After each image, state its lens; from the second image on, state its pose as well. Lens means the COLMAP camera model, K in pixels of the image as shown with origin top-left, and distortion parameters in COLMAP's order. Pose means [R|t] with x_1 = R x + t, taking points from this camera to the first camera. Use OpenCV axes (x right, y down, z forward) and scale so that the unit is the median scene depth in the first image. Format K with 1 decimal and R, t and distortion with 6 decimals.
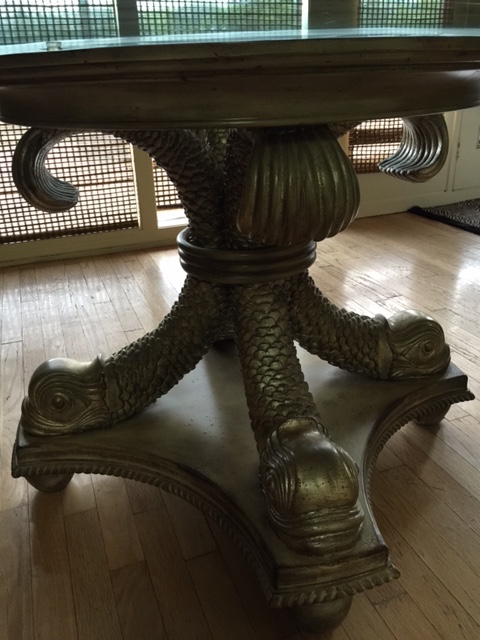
lens RADIAL K [[572.3, 0, 241.9], [0, 572.3, 321.5], [0, 0, 1]] dist [0.095670, -0.020676]
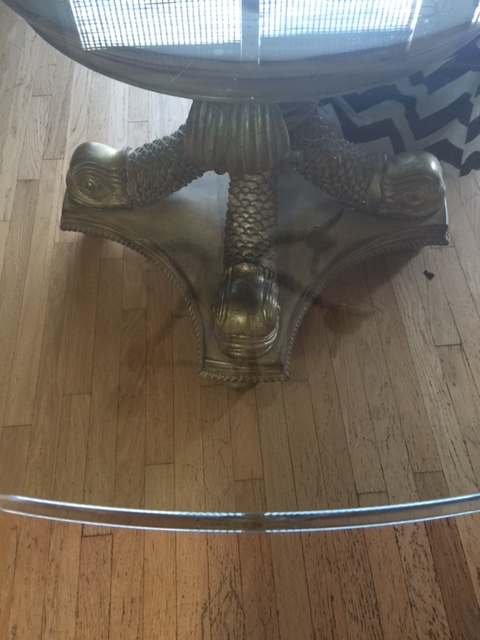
lens RADIAL K [[572.3, 0, 238.7], [0, 572.3, 319.6], [0, 0, 1]] dist [0.095670, -0.020676]
pose [[0.955573, 0.258897, -0.140901, 0.243021], [-0.128923, 0.796988, 0.590076, -0.408714], [0.265065, -0.545695, 0.794958, -0.075166]]
